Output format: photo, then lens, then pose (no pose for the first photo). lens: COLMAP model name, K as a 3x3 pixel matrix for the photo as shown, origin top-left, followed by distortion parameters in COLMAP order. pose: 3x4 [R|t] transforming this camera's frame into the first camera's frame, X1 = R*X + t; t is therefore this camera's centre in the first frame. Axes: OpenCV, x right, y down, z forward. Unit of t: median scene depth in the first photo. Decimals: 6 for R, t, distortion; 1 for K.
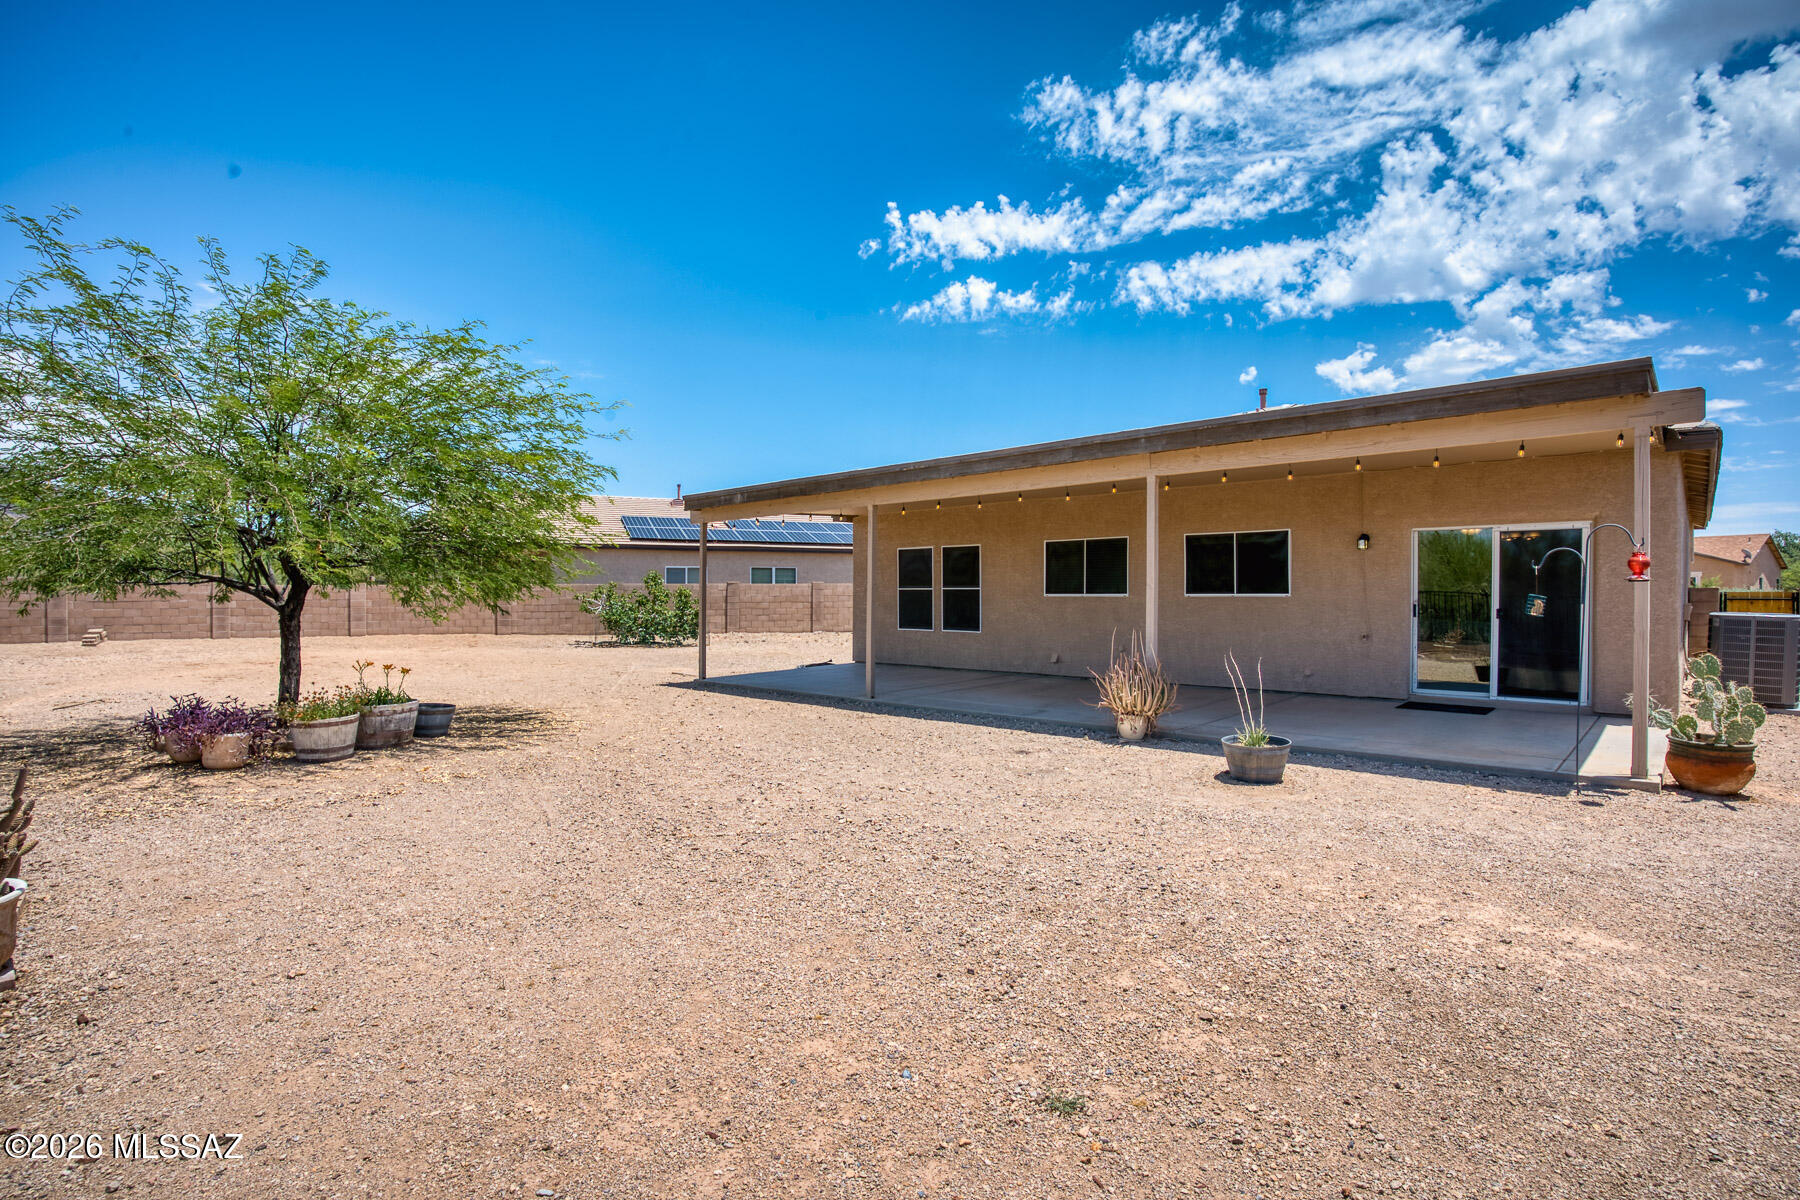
lens RADIAL K [[872.5, 0, 898.7], [0, 872.5, 591.1], [0, 0, 1]] dist [-0.009464, 0.007268]
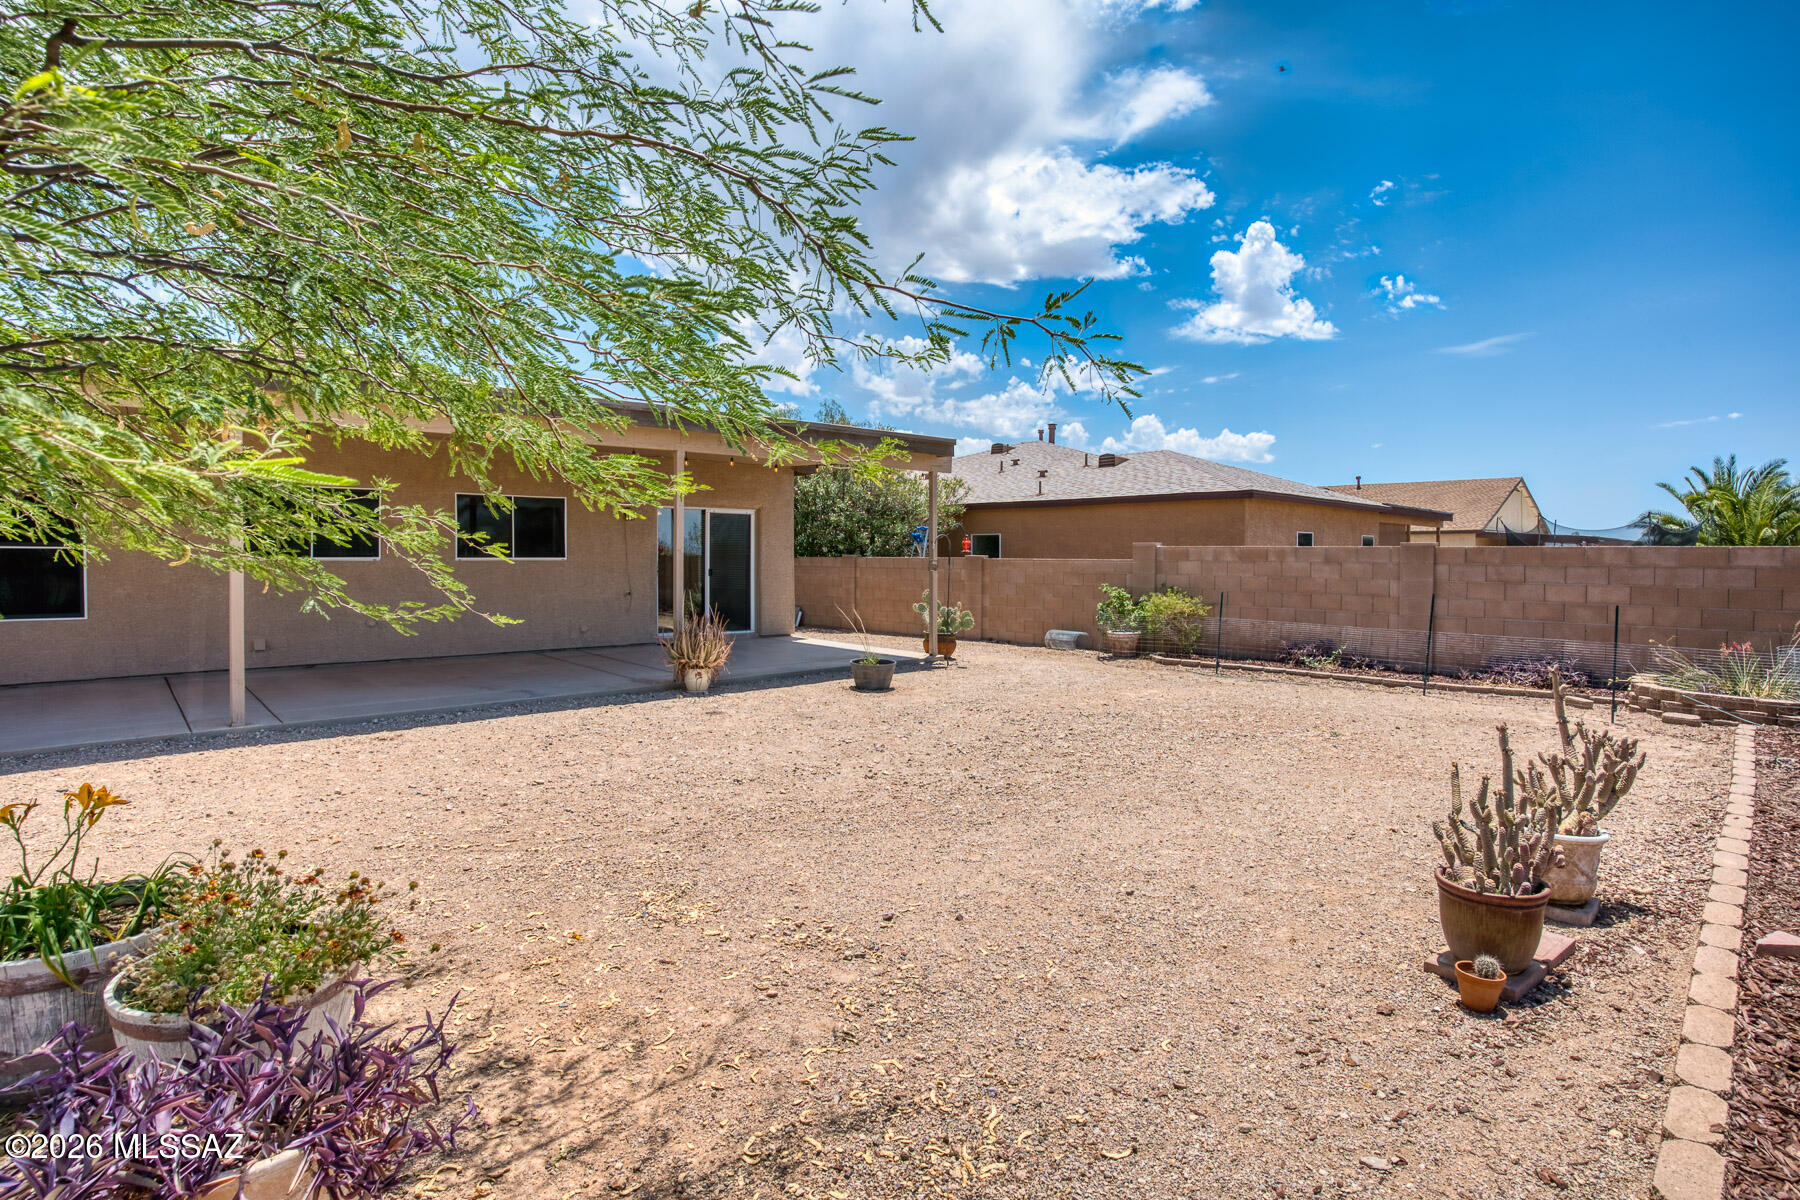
lens RADIAL K [[872.5, 0, 903.7], [0, 872.5, 589.9], [0, 0, 1]] dist [-0.009464, 0.007268]
pose [[0.066694, -0.036349, 0.997111, -0.718362], [0.001231, 0.999338, 0.036348, 0.004934], [-0.997773, -0.001197, 0.066695, 0.610432]]
